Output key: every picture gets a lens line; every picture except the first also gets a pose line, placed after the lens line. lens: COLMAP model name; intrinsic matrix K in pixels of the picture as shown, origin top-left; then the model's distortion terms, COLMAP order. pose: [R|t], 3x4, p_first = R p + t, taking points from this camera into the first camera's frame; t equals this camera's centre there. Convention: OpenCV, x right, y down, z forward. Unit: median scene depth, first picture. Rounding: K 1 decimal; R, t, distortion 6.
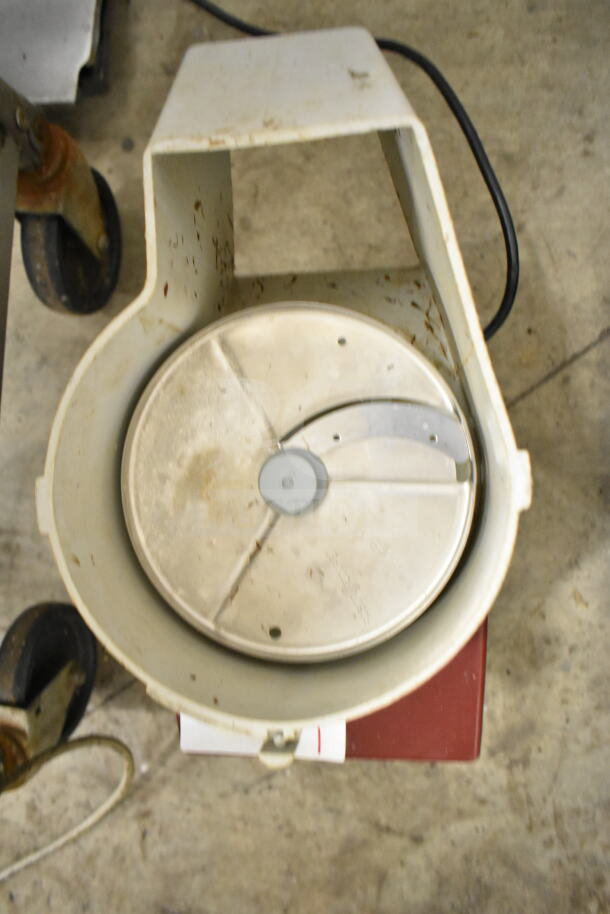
lens RADIAL K [[693.3, 0, 295.3], [0, 693.3, 450.7], [0, 0, 1]] dist [0.002605, 0.002739]
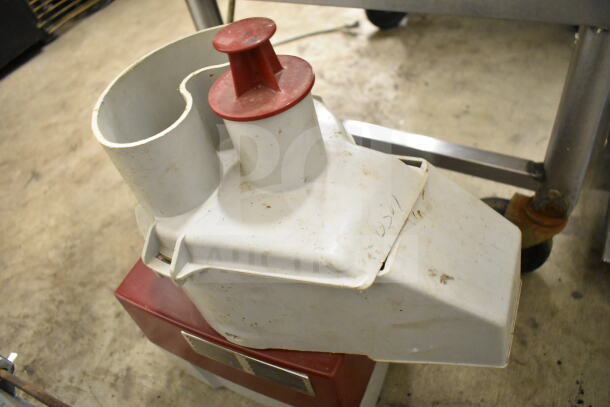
lens RADIAL K [[462.7, 0, 306.5], [0, 462.7, 198.5], [0, 0, 1]] dist [0.002605, 0.002739]
pose [[-0.404806, 0.804546, -0.434555, 0.263884], [-0.882435, -0.219161, 0.416265, -0.323453], [0.239667, 0.551973, 0.798677, -0.023903]]
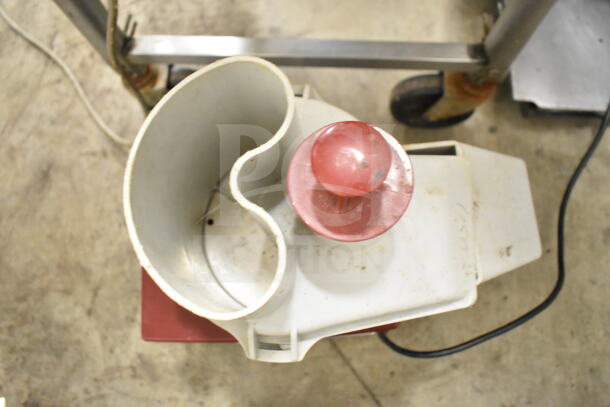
lens RADIAL K [[462.7, 0, 308.1], [0, 462.7, 200.8], [0, 0, 1]] dist [0.002605, 0.002739]
pose [[0.029134, 0.994928, -0.096277, 0.029082], [-0.998967, 0.032340, 0.031908, -0.020092], [0.034860, 0.095248, 0.994843, -0.138661]]
